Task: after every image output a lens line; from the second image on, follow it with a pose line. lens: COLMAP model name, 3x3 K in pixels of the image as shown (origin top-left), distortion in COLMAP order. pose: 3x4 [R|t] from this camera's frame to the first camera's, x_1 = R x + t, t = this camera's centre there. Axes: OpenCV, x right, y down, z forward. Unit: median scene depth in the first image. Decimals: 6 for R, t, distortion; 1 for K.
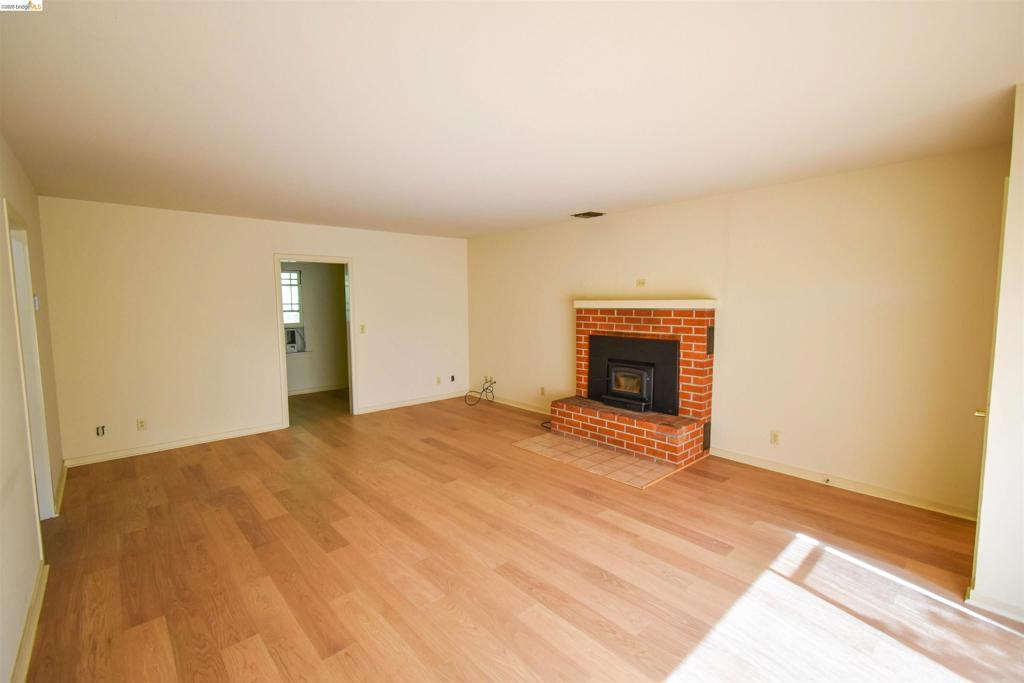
lens RADIAL K [[447.9, 0, 513.5], [0, 447.9, 339.2], [0, 0, 1]] dist [-0.000903, -0.000569]
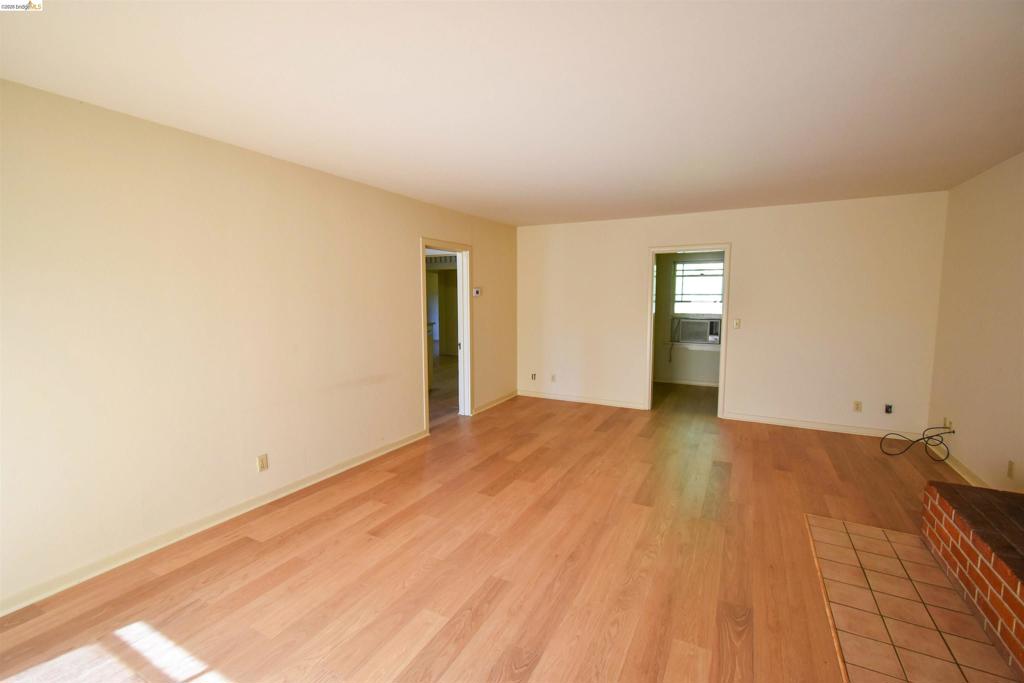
lens RADIAL K [[447.9, 0, 513.5], [0, 447.9, 339.2], [0, 0, 1]] dist [-0.000903, -0.000569]
pose [[0.339059, 0.101749, -0.935247, 0.608704], [-0.081886, 0.993553, 0.078405, -0.046678], [0.937195, 0.050000, 0.345205, 0.521797]]
